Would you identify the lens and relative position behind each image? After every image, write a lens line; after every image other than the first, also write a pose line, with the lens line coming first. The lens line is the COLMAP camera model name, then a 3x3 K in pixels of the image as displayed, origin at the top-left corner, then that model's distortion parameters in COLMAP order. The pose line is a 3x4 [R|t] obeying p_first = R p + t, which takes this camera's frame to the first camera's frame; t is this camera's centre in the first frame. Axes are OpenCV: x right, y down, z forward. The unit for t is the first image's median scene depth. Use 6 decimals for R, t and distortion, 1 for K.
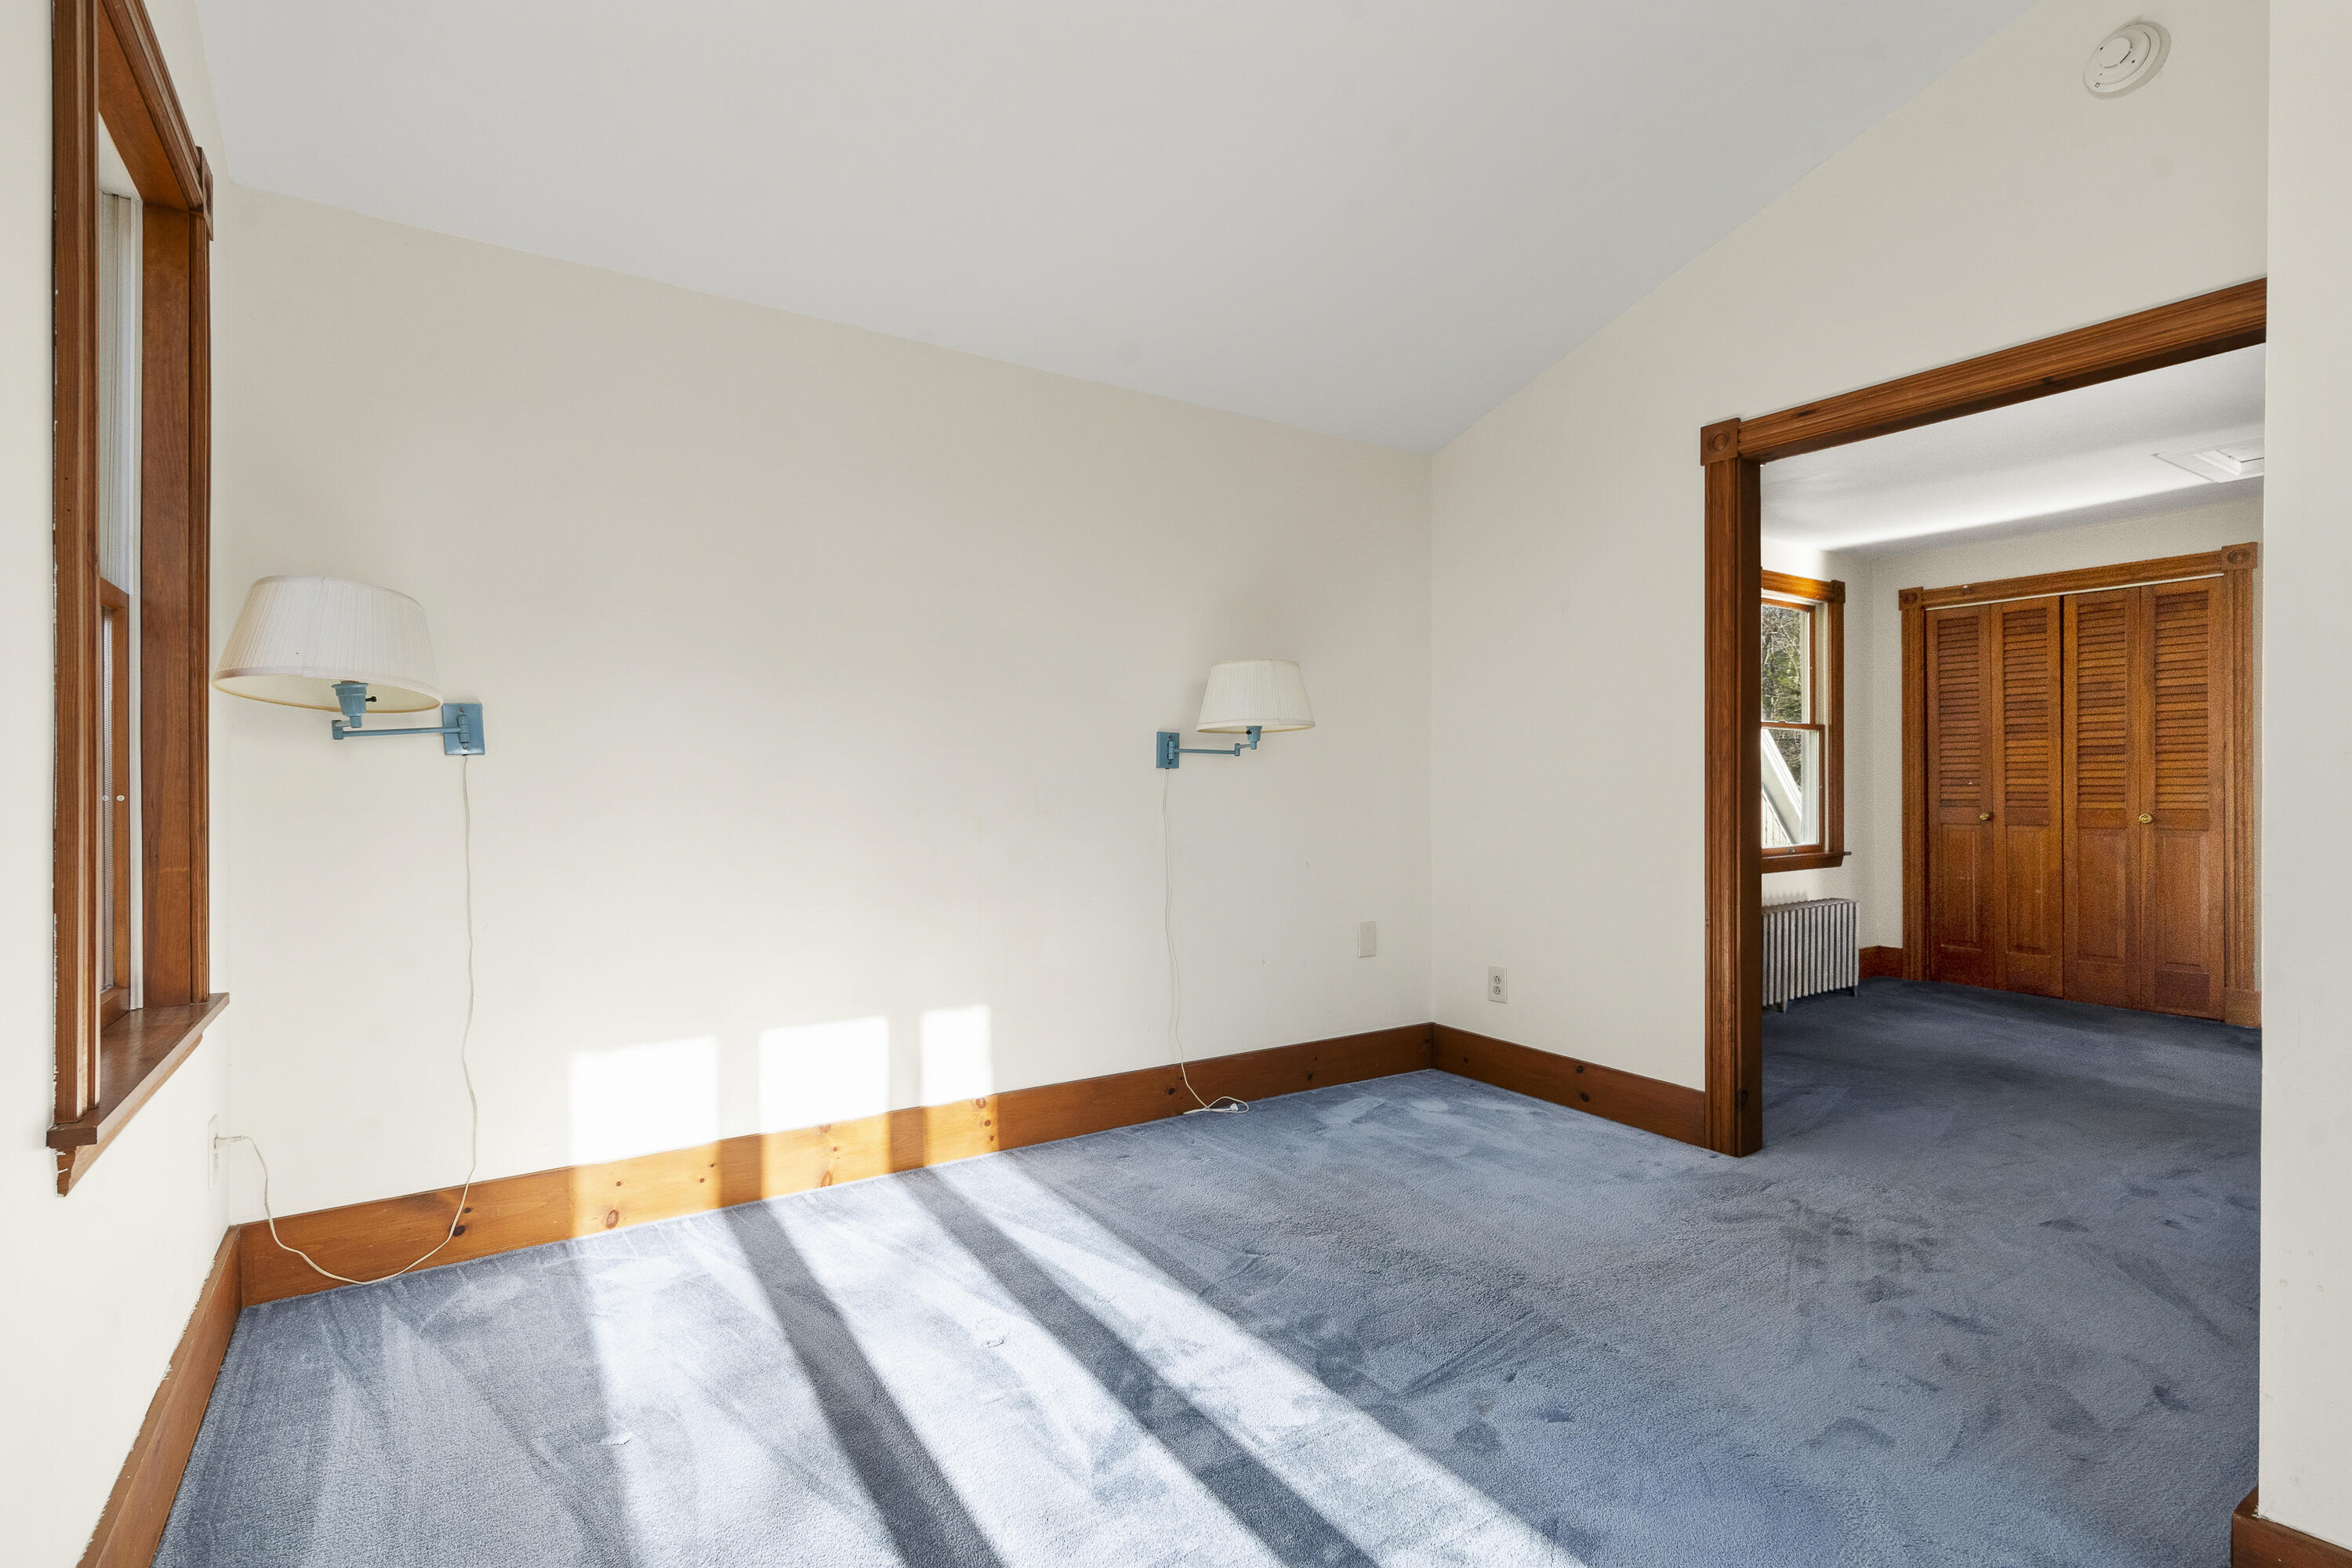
lens RADIAL K [[1133.0, 0, 1167.0], [0, 1133.0, 780.8], [0, 0, 1]] dist [0.002215, 0.000242]
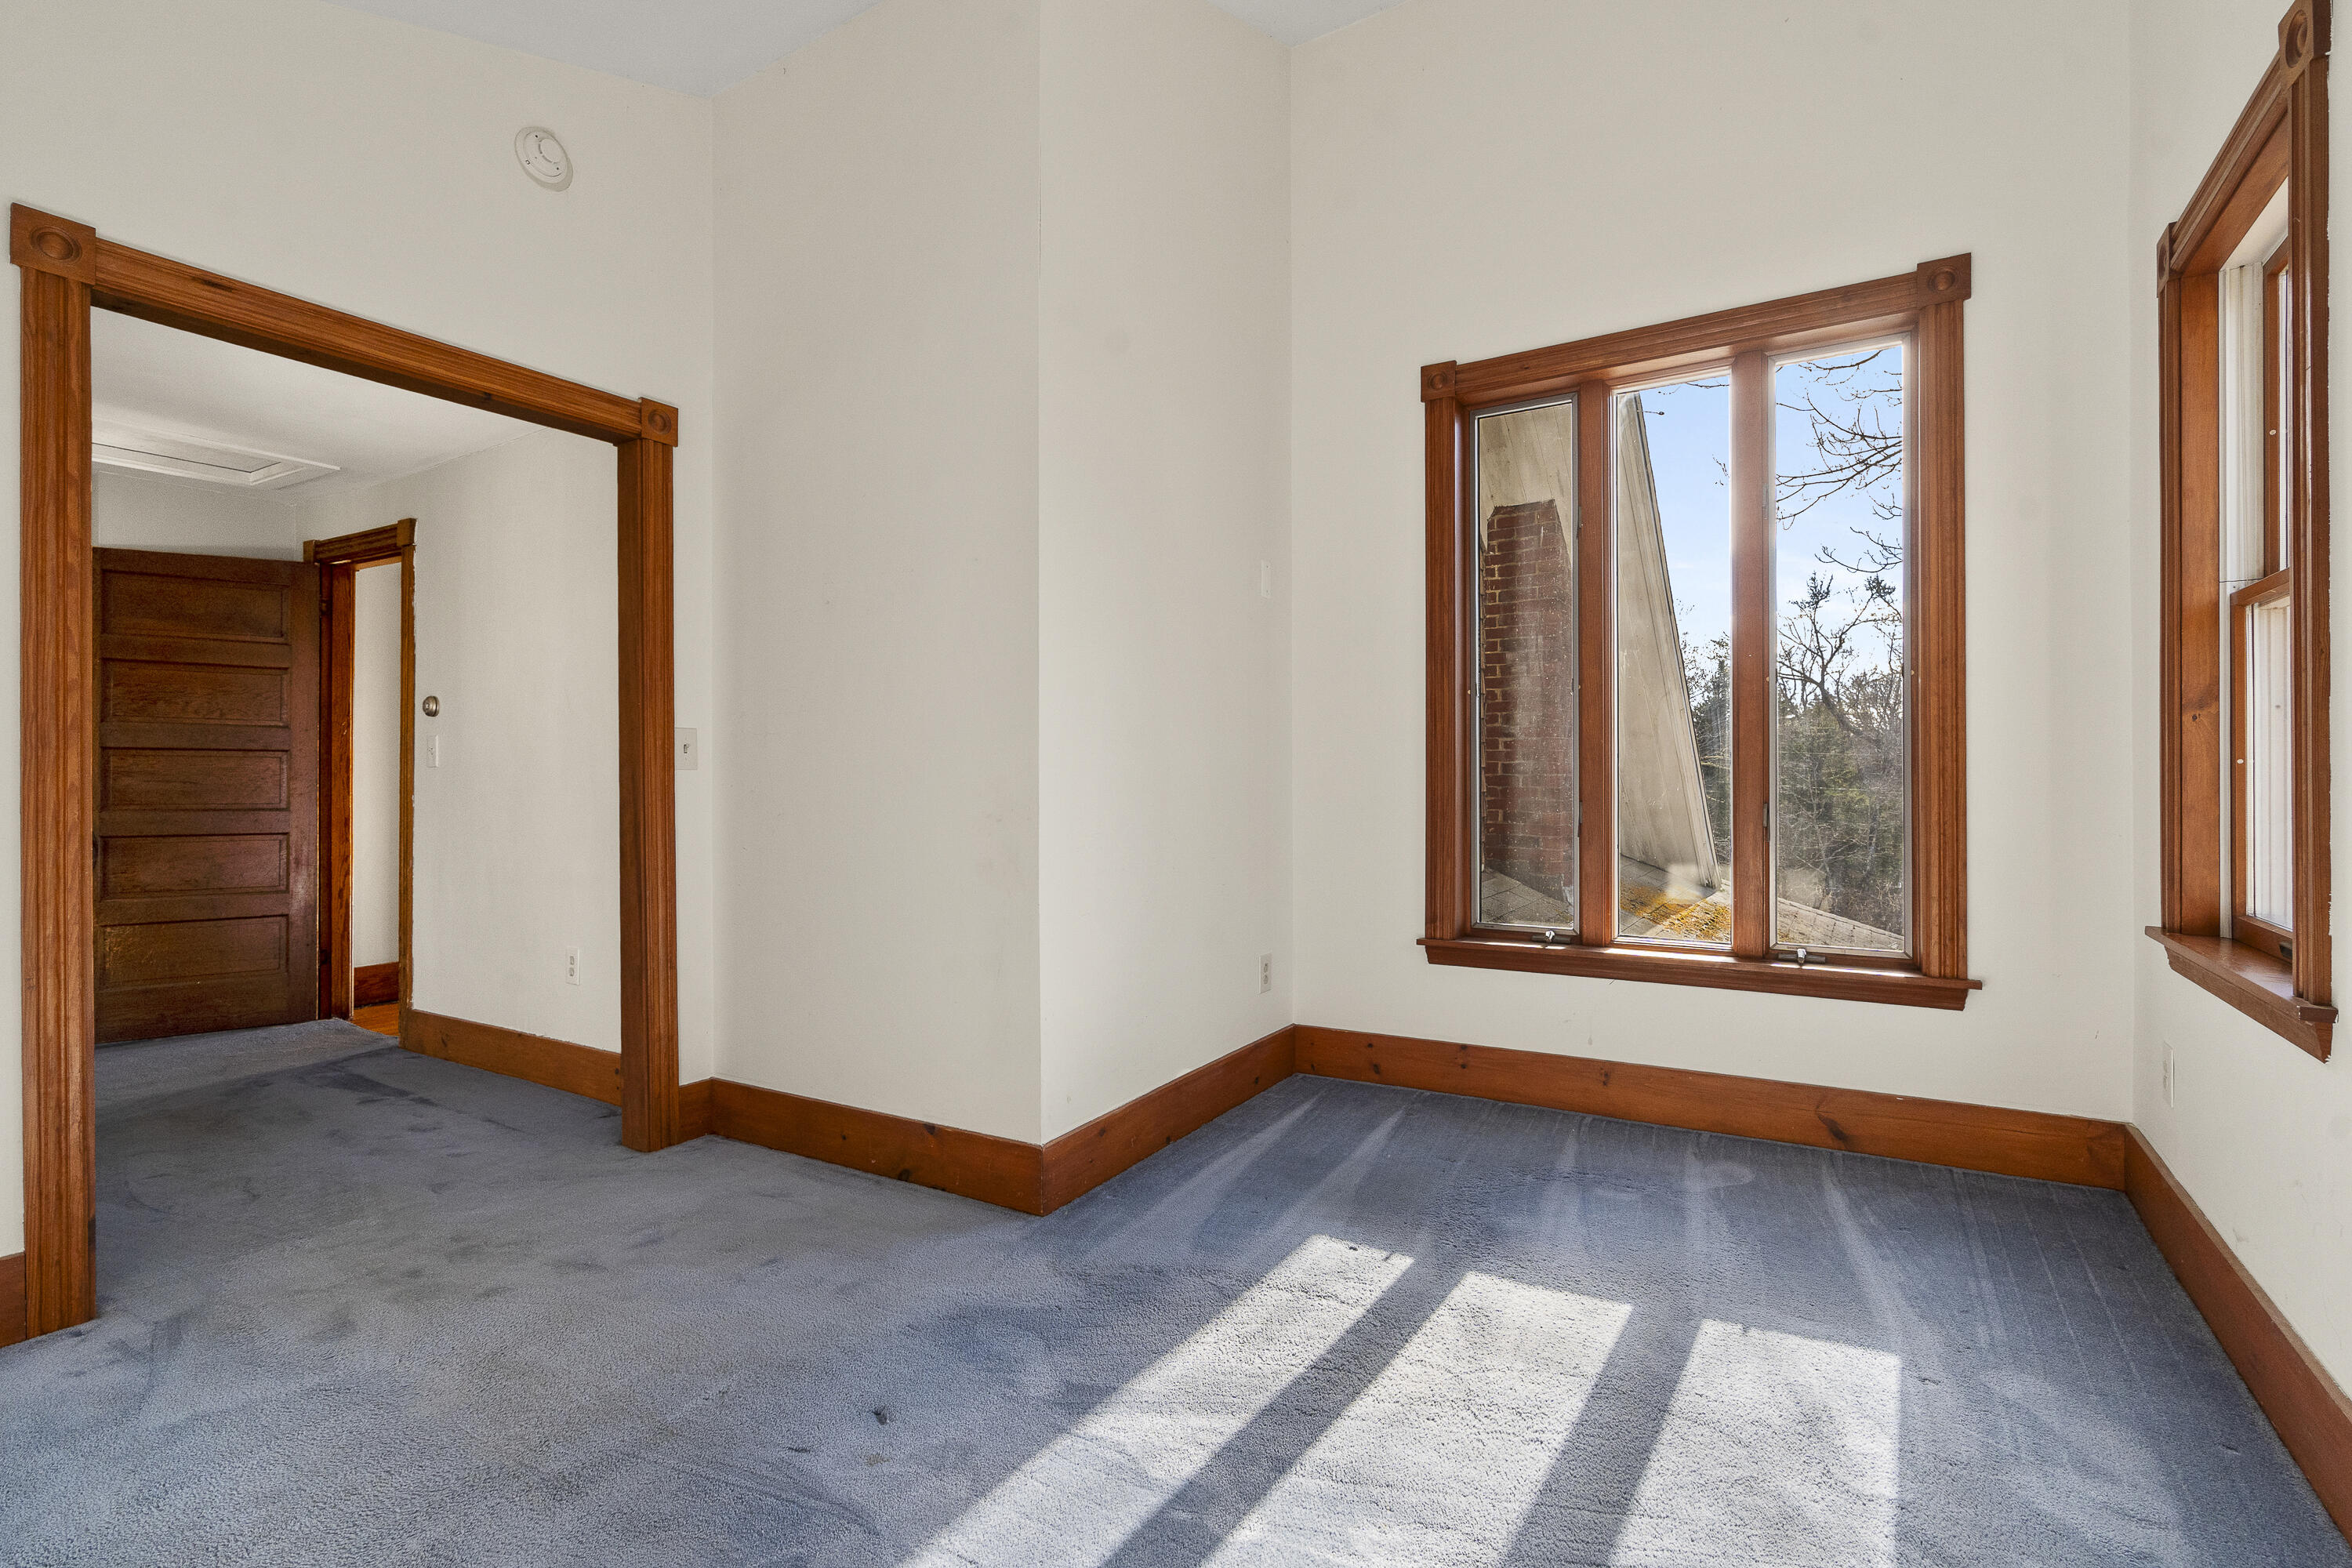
lens RADIAL K [[1073.9, 0, 1164.7], [0, 1073.9, 777.6], [0, 0, 1]] dist [-0.011463, 0.001142]
pose [[-0.409725, 0.007724, 0.912176, -0.409110], [0.008877, 0.999951, -0.004480, 0.022293], [-0.912166, 0.006262, -0.409774, 0.821039]]
